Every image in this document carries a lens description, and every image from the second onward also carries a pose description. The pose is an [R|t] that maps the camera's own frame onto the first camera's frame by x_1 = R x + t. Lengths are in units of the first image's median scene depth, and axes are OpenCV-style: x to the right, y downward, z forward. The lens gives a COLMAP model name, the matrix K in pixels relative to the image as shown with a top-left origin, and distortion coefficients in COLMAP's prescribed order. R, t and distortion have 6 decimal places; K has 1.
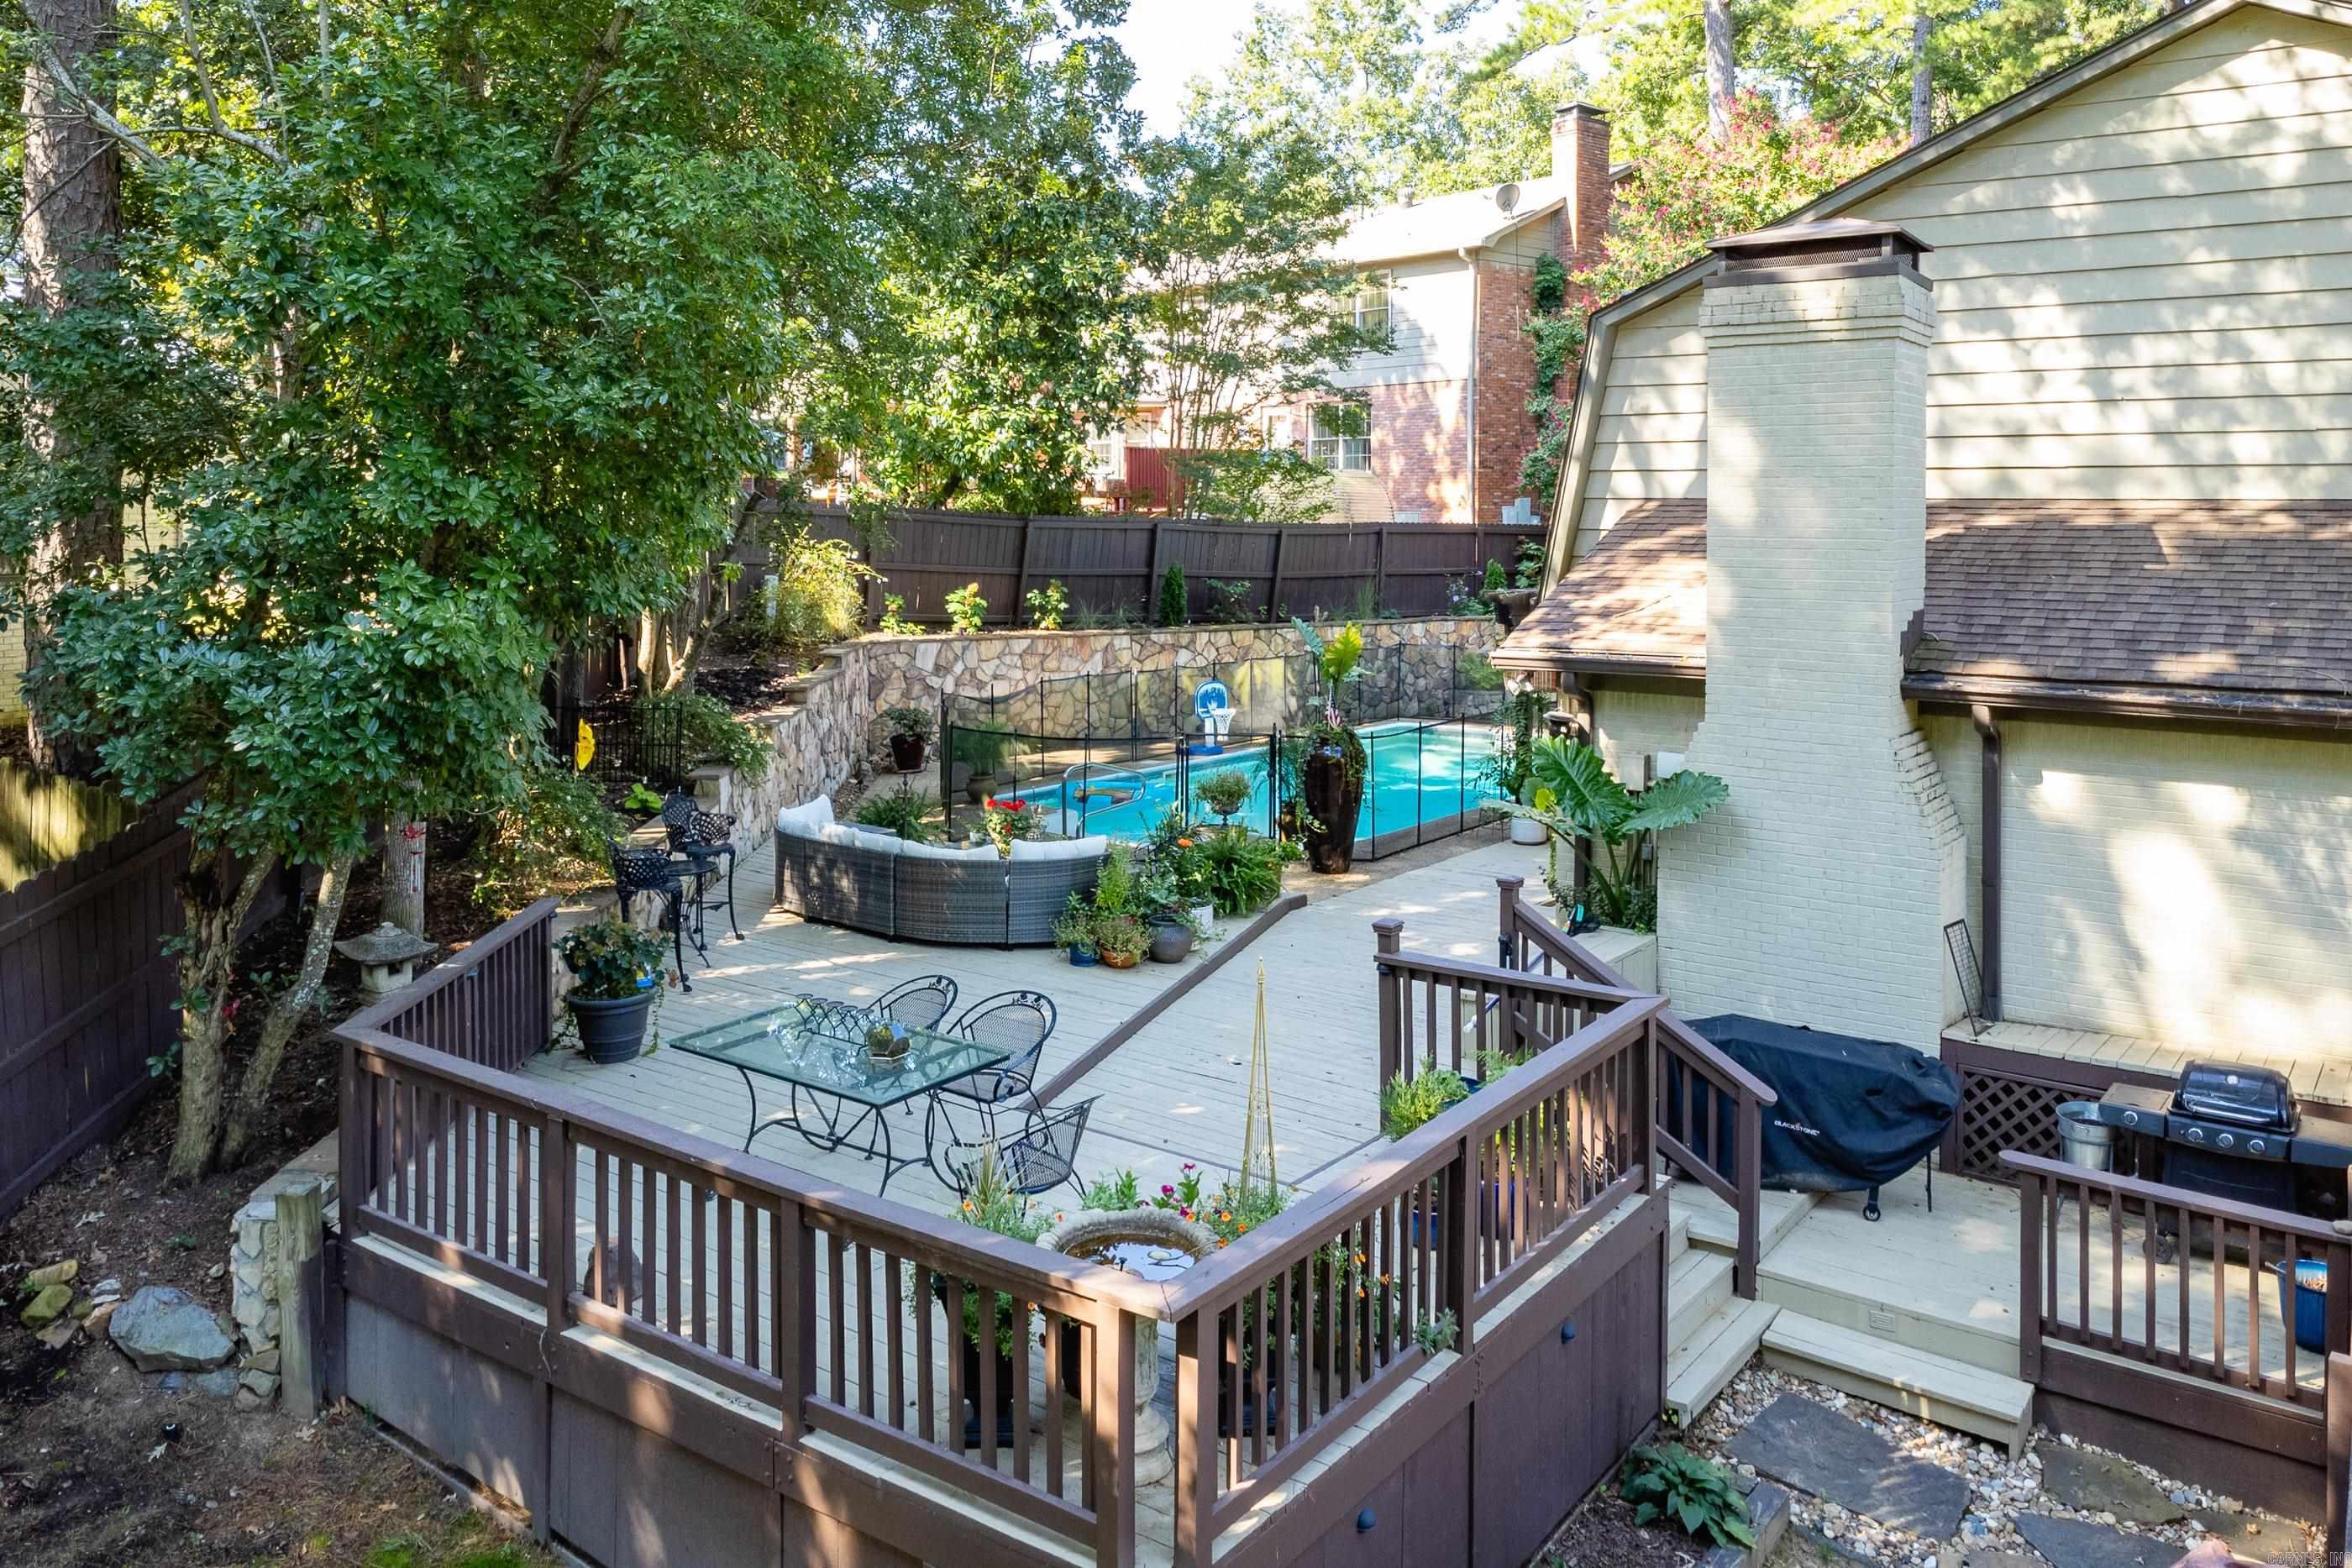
lens RADIAL K [[1800.9, 0, 1171.4], [0, 1800.9, 641.7], [0, 0, 1]] dist [-0.107180, -0.001229]
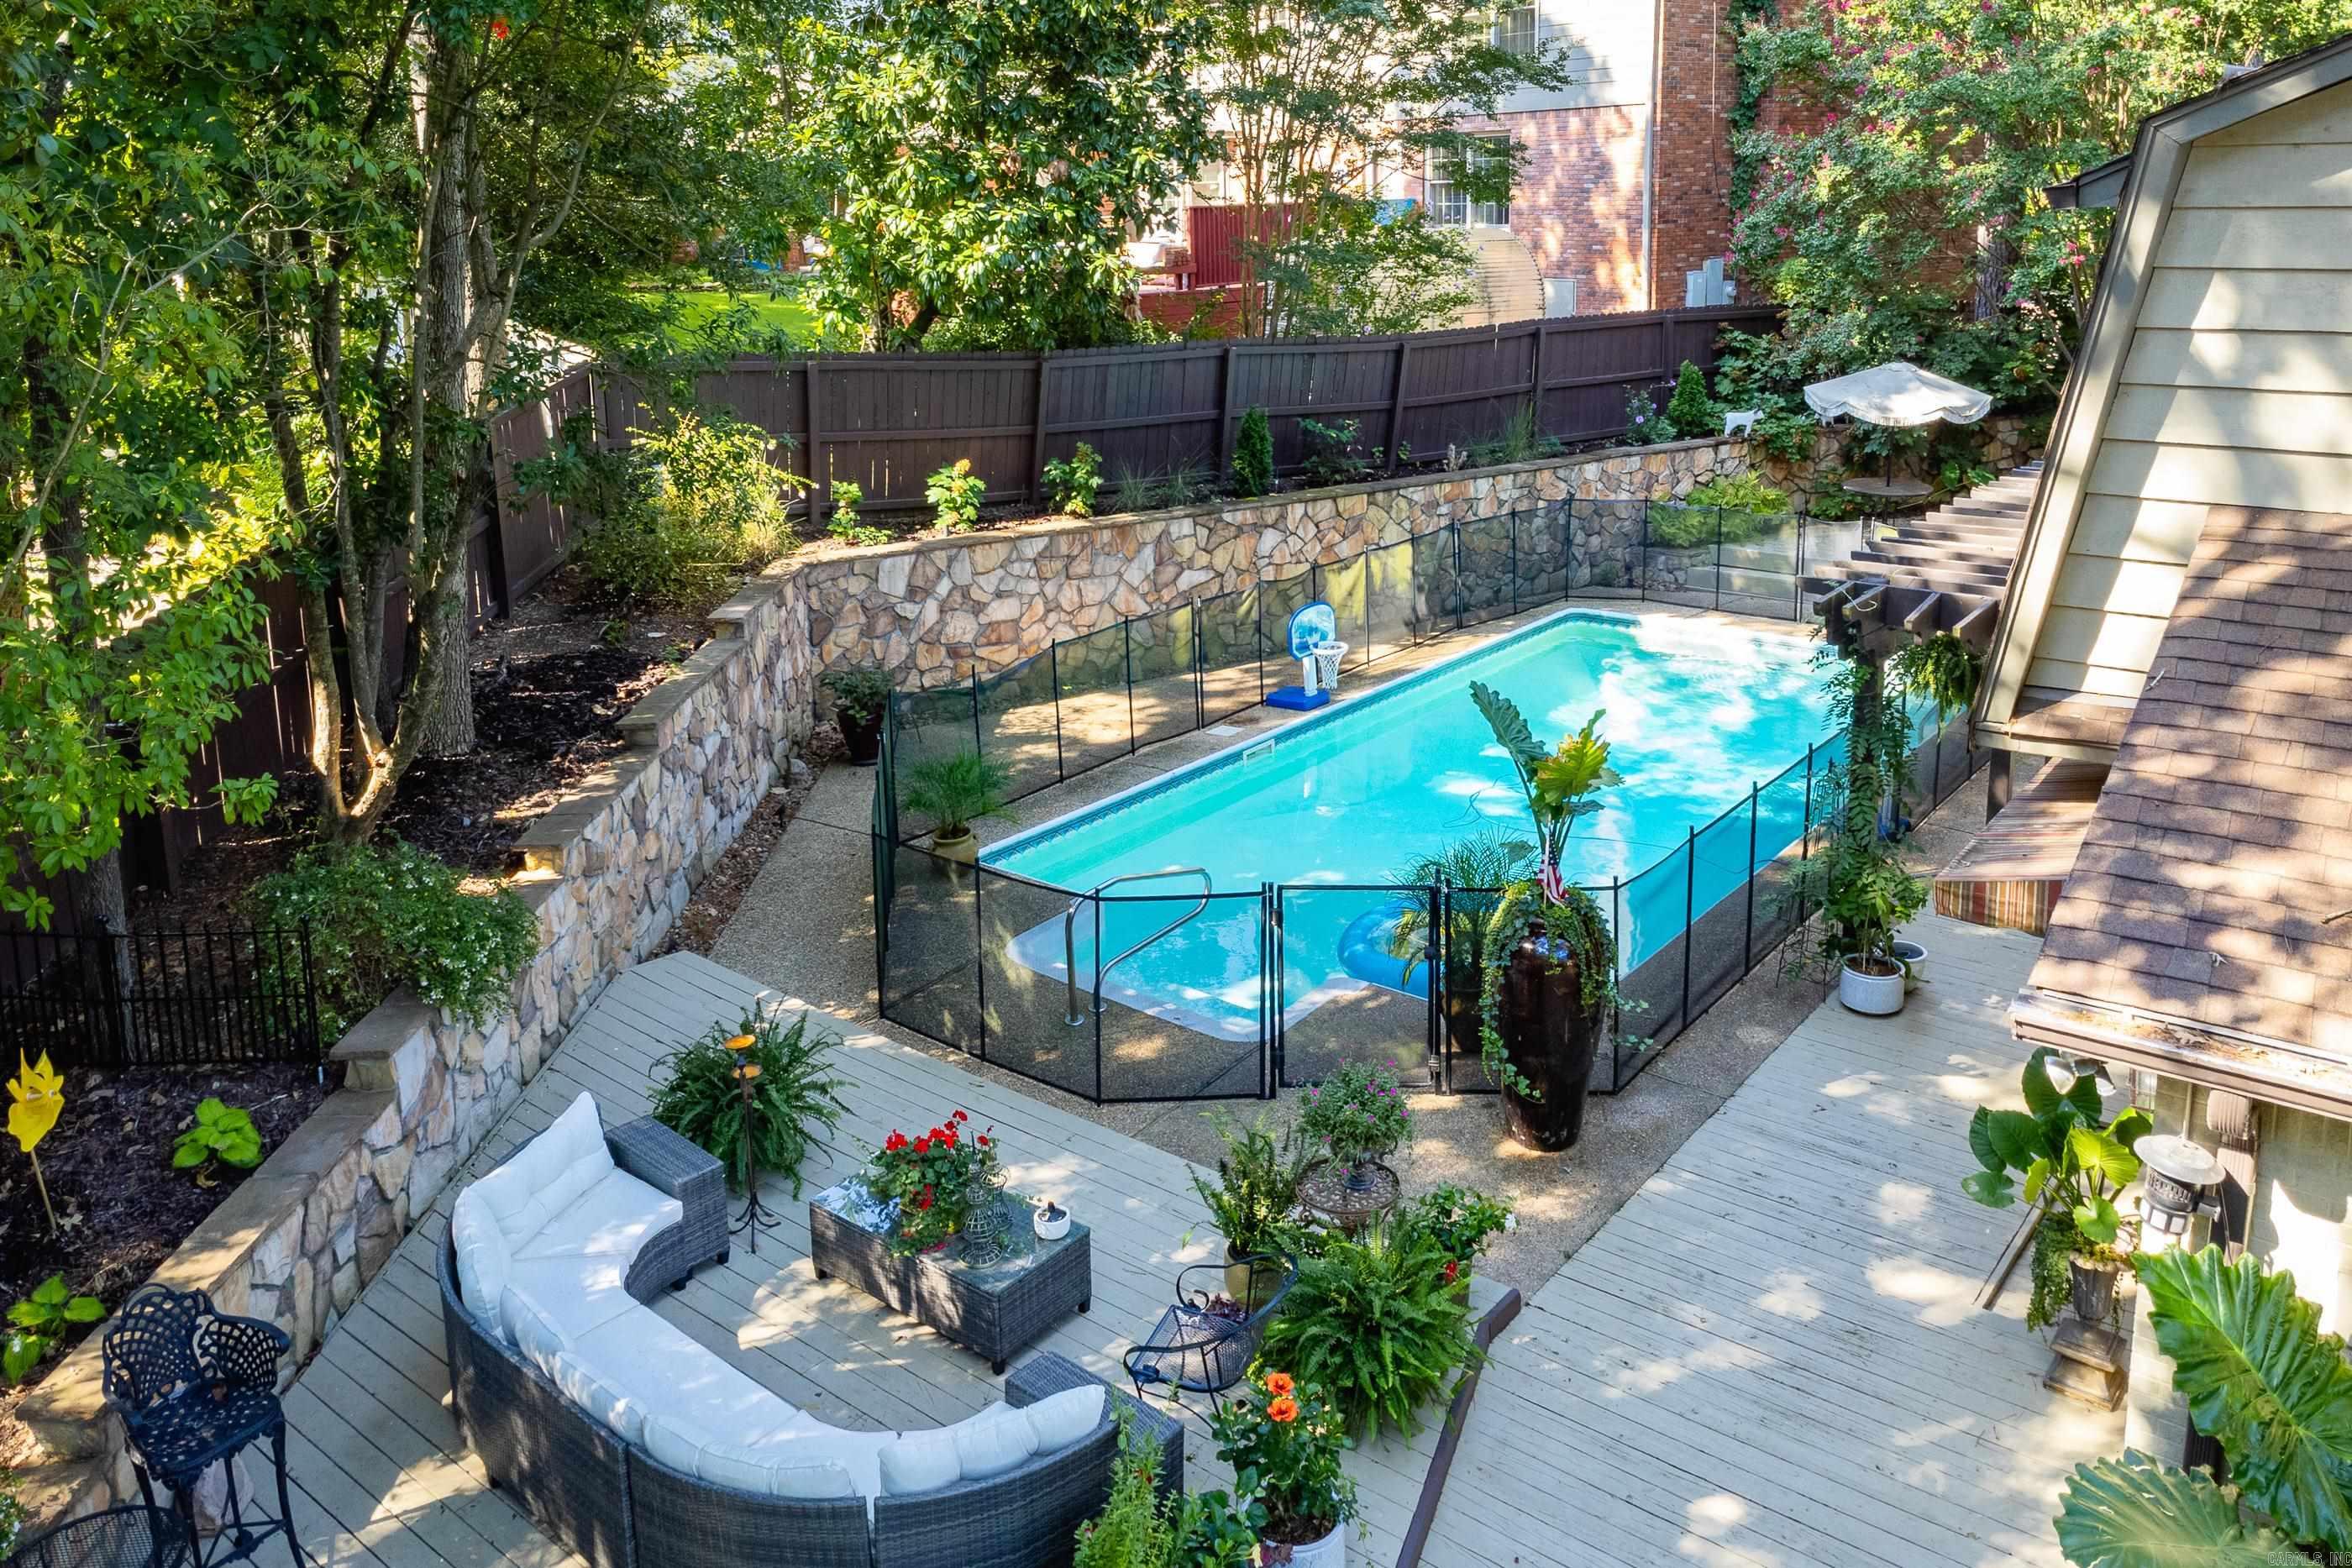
lens RADIAL K [[1822.7, 0, 1215.3], [0, 1822.7, 530.1], [0, 0, 1]] dist [0.015334, -0.000514]
pose [[0.999355, -0.022045, -0.028359, 0.005982], [0.025063, 0.993518, 0.110875, -0.078659], [0.025731, -0.111514, 0.993430, 0.295264]]
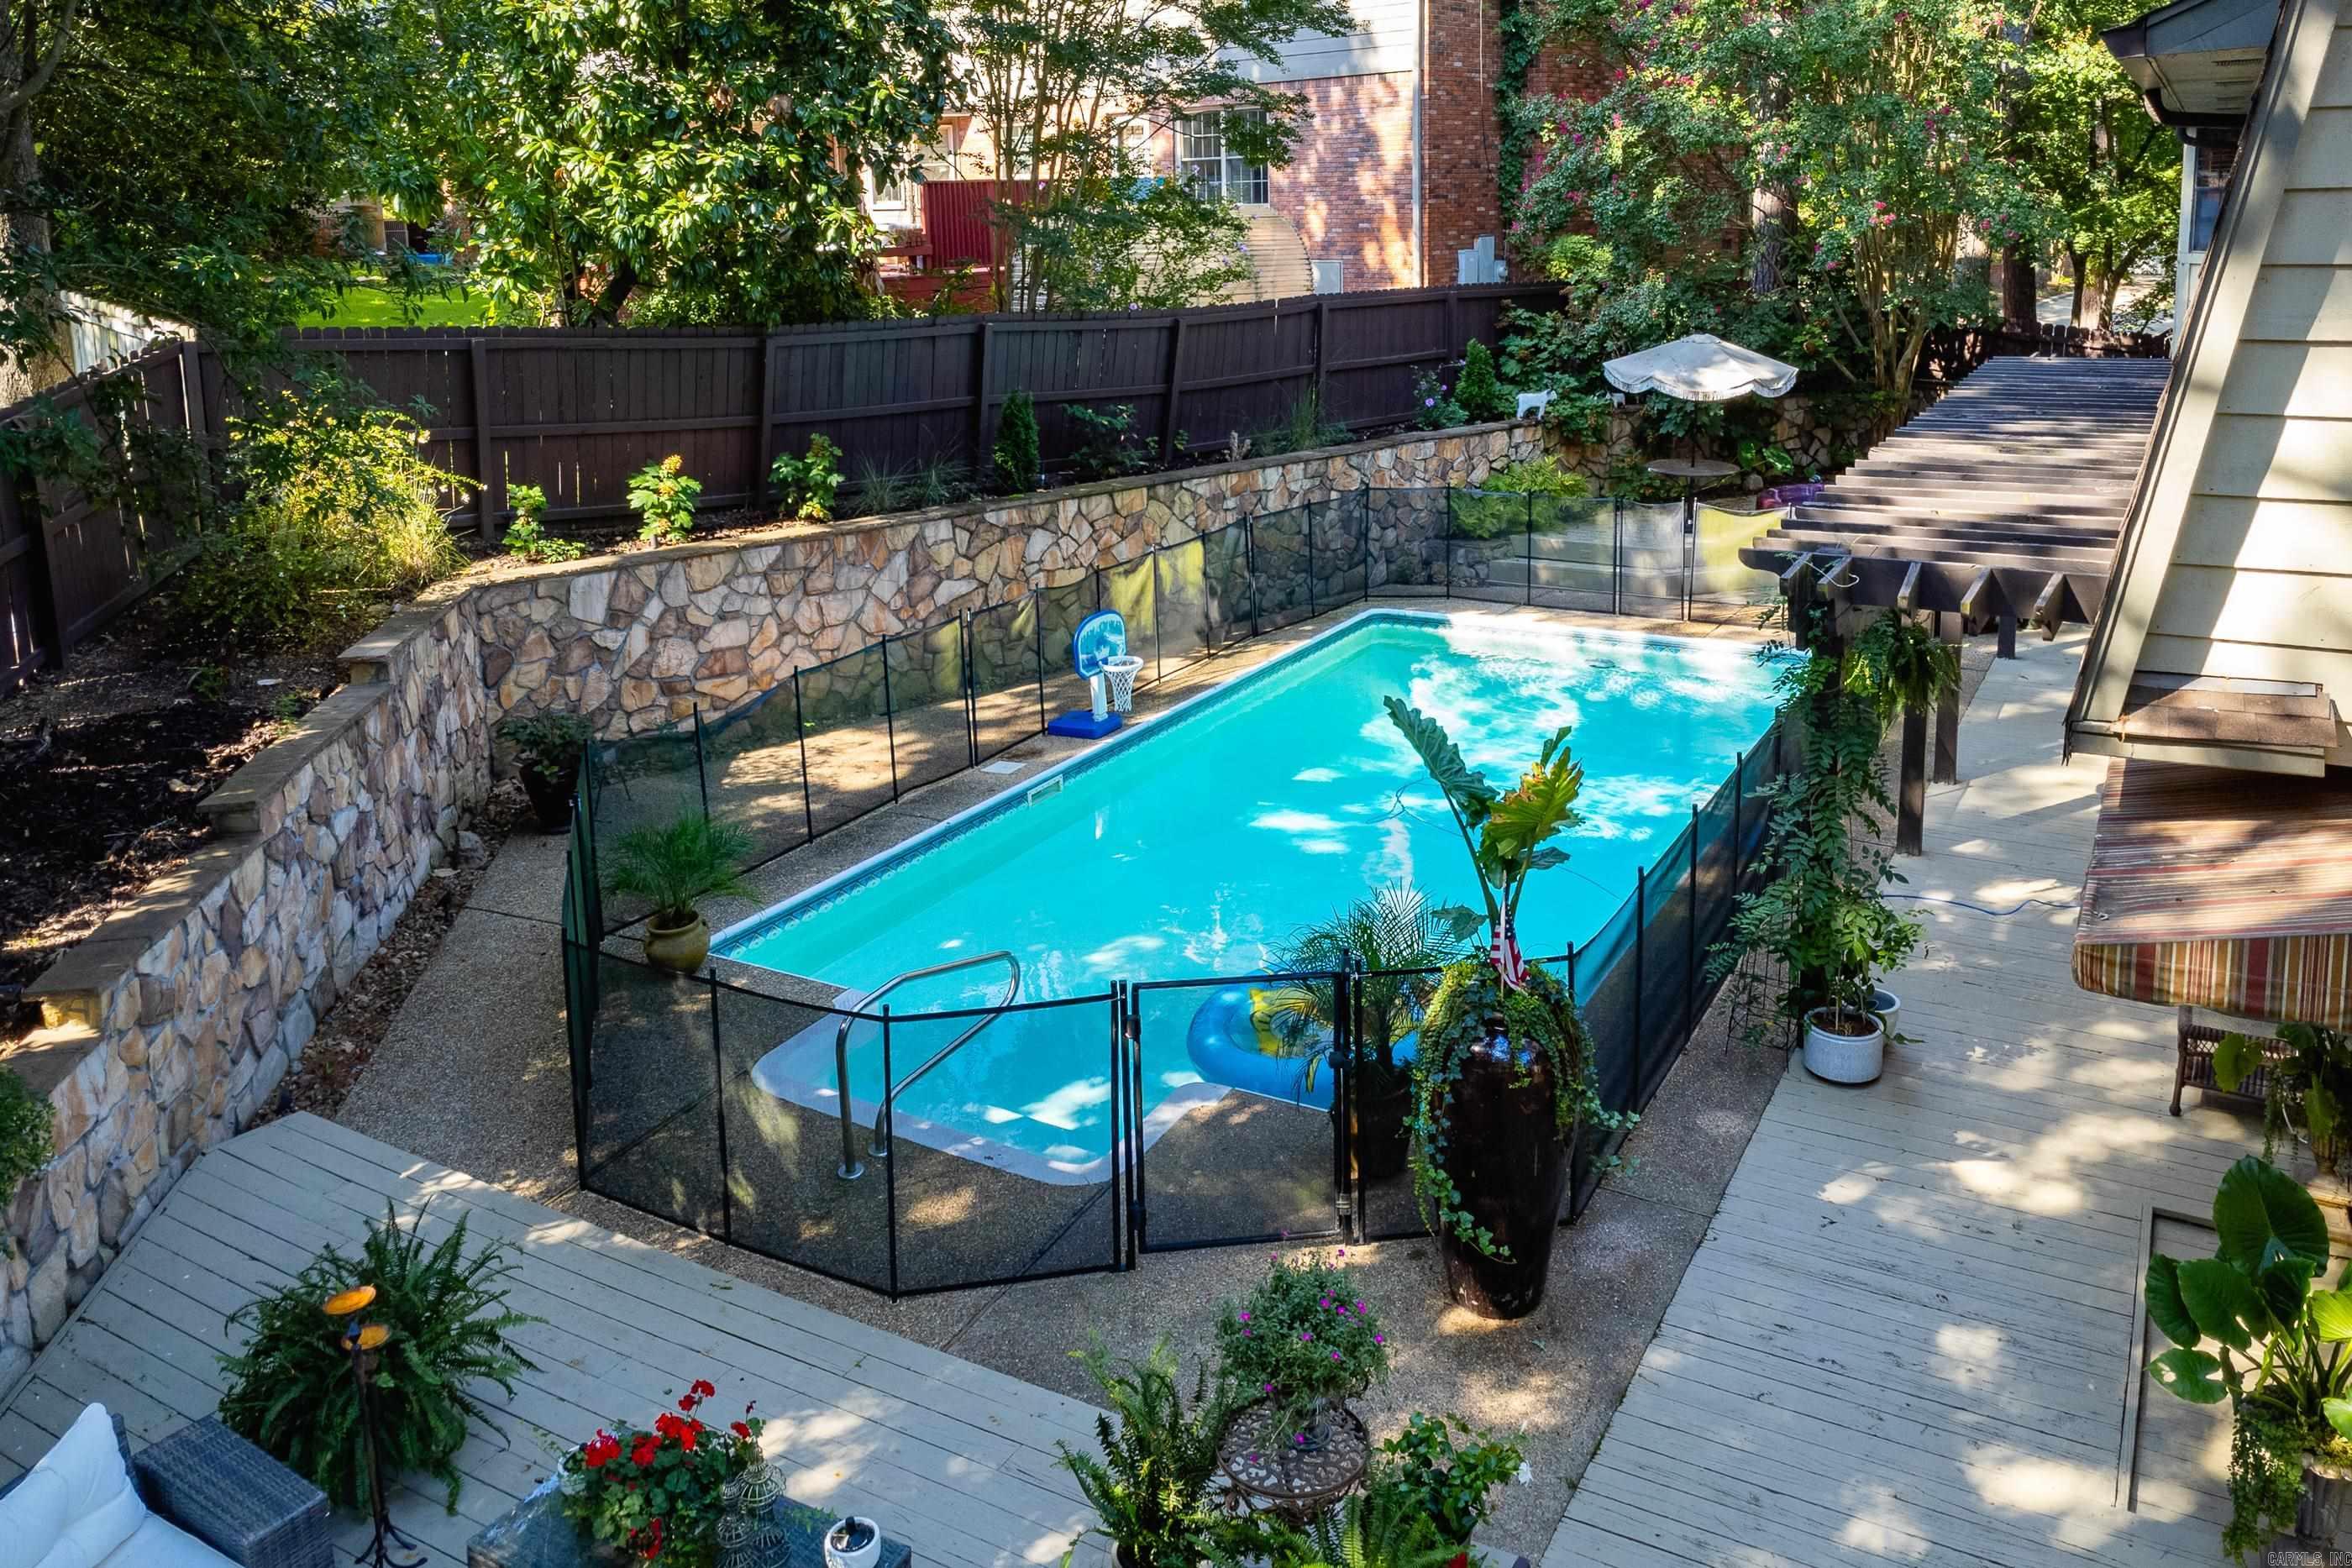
lens RADIAL K [[1822.7, 0, 1215.3], [0, 1822.7, 530.1], [0, 0, 1]] dist [0.015334, -0.000514]
pose [[0.990893, -0.052640, 0.123935, -0.011243], [0.039478, 0.993544, 0.106359, -0.062392], [-0.128734, -0.100498, 0.986574, 0.388321]]
